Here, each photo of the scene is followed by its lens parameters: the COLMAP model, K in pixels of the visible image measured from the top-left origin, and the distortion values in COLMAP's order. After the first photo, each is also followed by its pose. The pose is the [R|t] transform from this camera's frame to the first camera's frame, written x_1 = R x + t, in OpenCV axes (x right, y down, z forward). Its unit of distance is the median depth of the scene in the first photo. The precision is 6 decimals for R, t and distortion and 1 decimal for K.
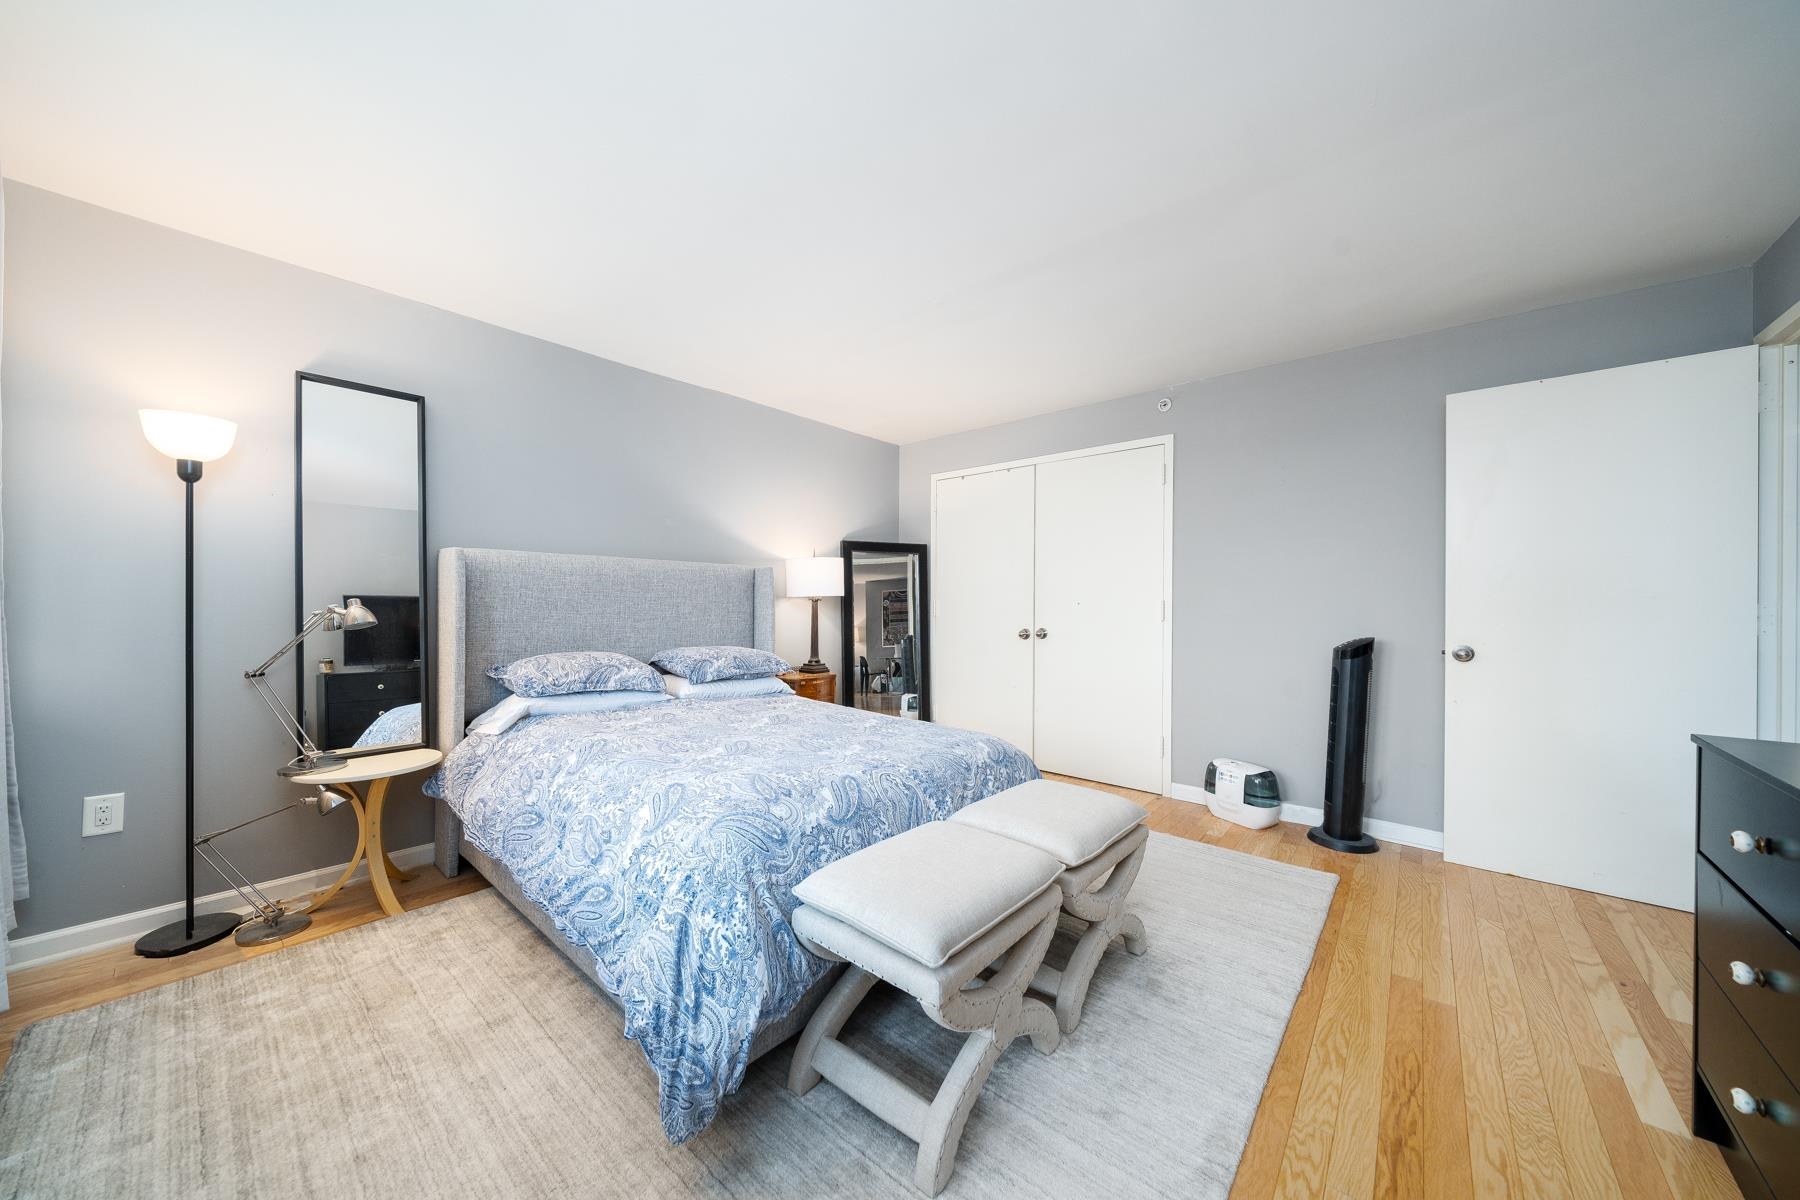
lens RADIAL K [[635.3, 0, 901.7], [0, 635.3, 602.9], [0, 0, 1]] dist [-0.007784, 0.000052]
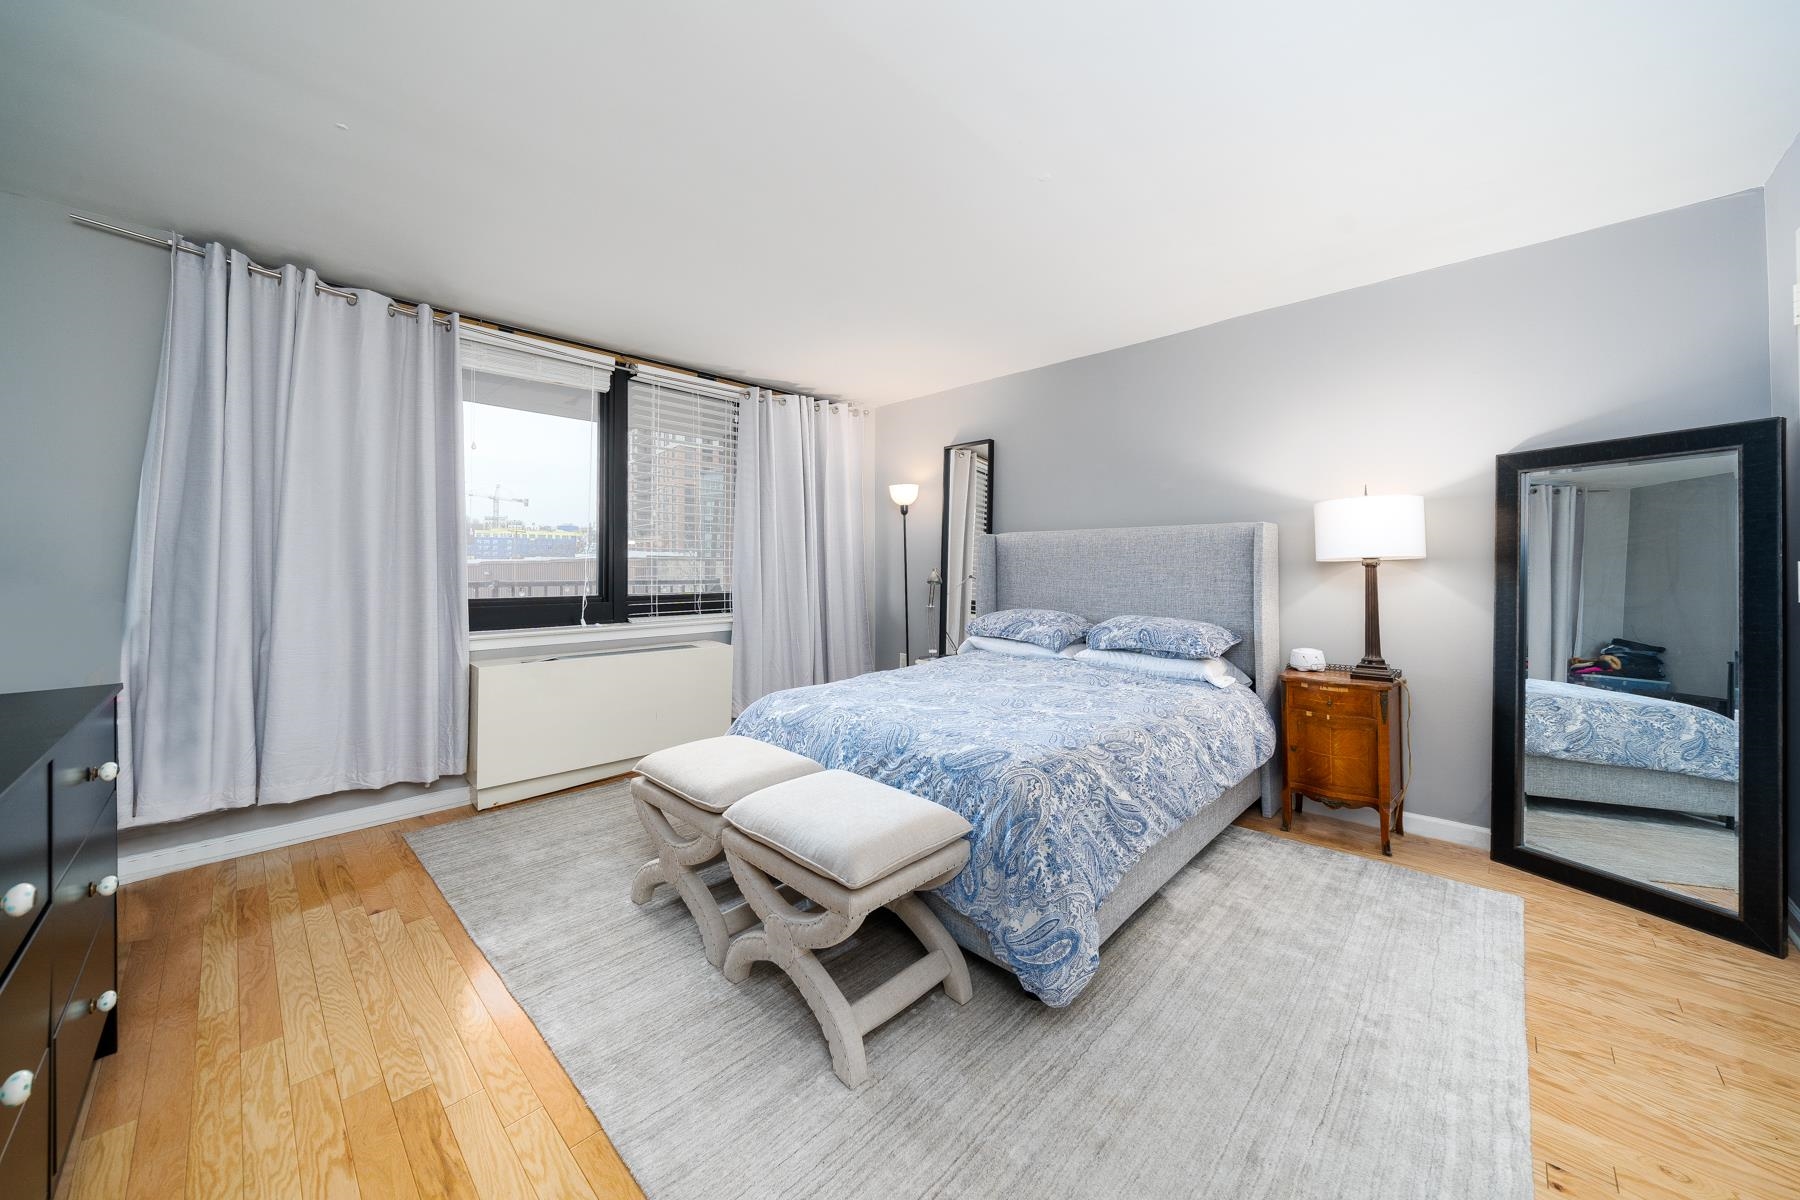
lens RADIAL K [[639.5, 0, 871.8], [0, 639.5, 555.1], [0, 0, 1]] dist [-0.006471, 0.000018]
pose [[-0.101089, -0.027305, -0.994503, 0.876520], [-0.001538, 0.999626, -0.027289, 0.006179], [0.994876, -0.001229, -0.101093, 0.900987]]
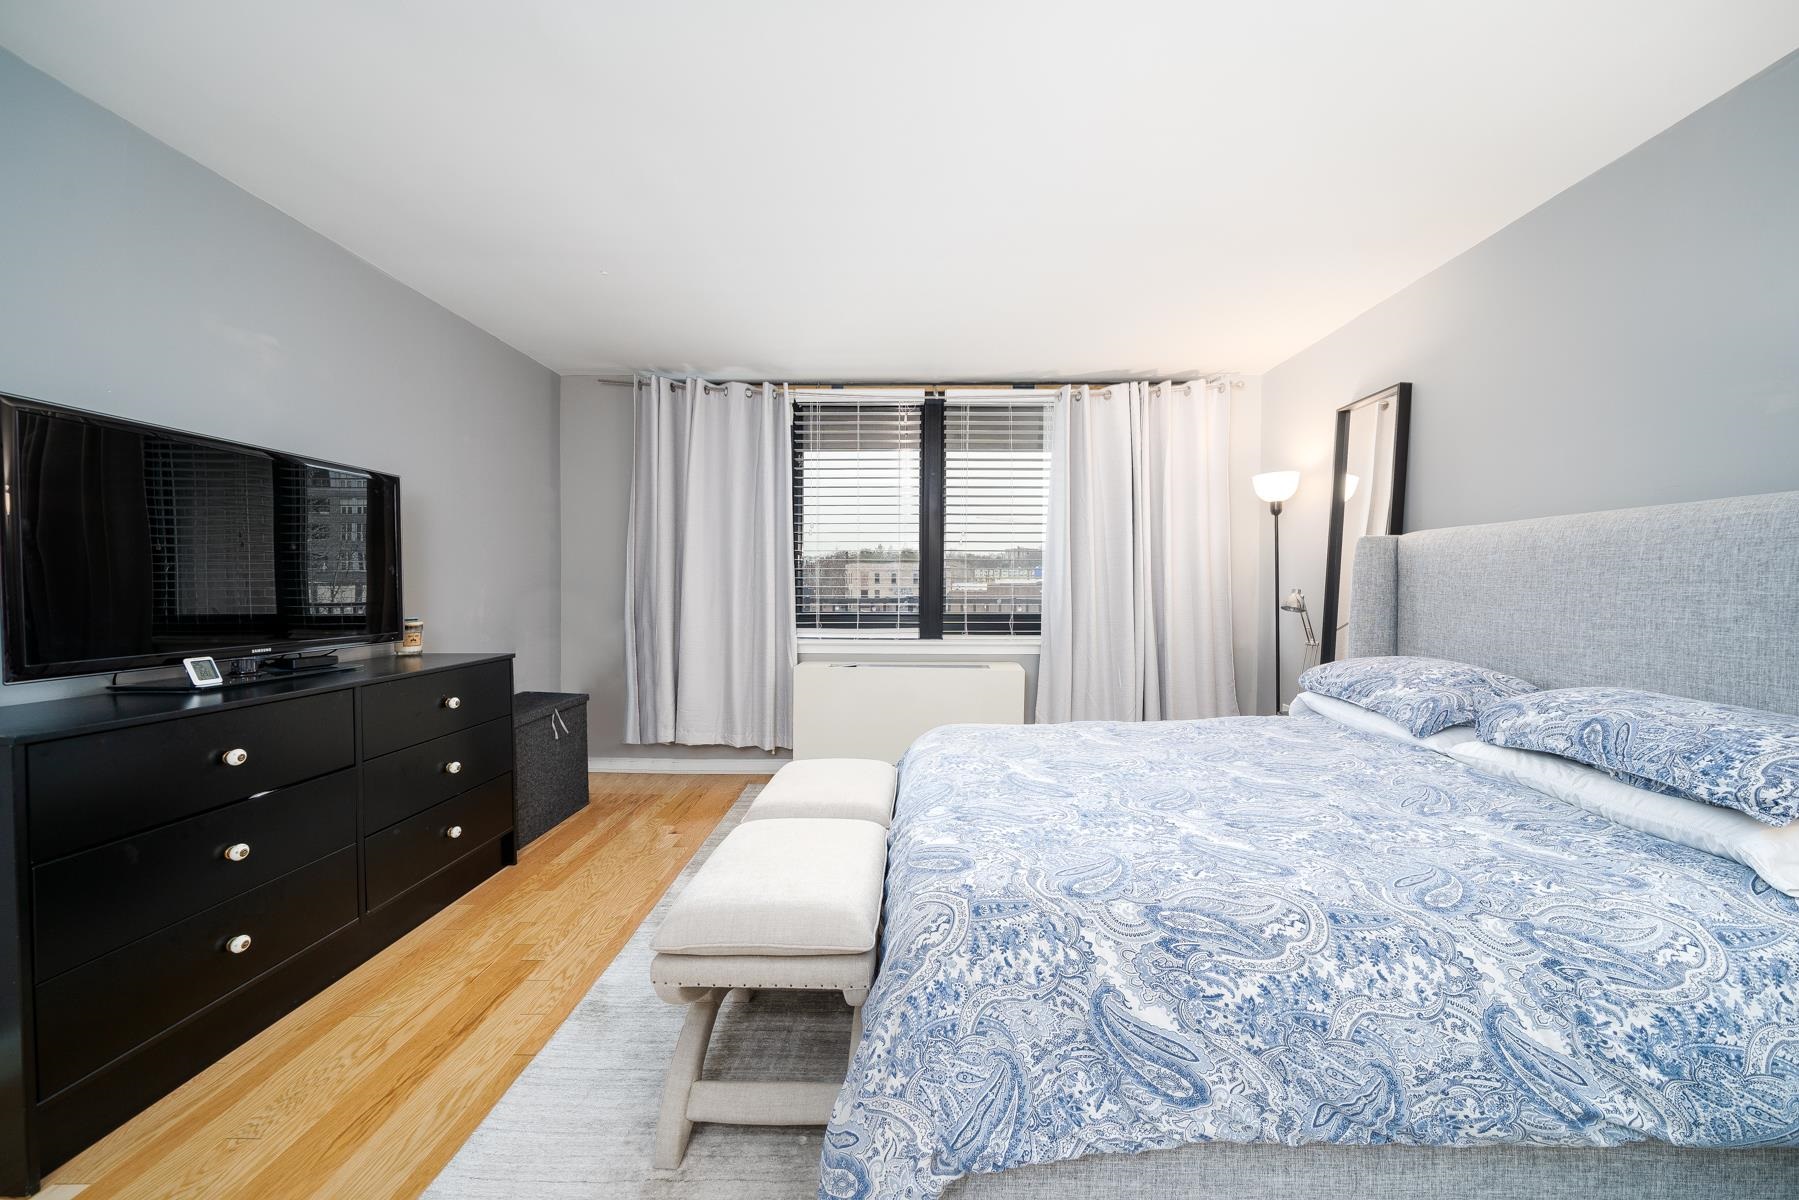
lens RADIAL K [[611.8, 0, 899.5], [0, 611.8, 600.0], [0, 0, 1]] dist [-0.006774, -0.000052]
pose [[-0.779969, 0.004227, -0.625804, 0.464625], [-0.009102, 0.999795, 0.018096, 0.001339], [0.625752, 0.019810, -0.779771, 1.305183]]
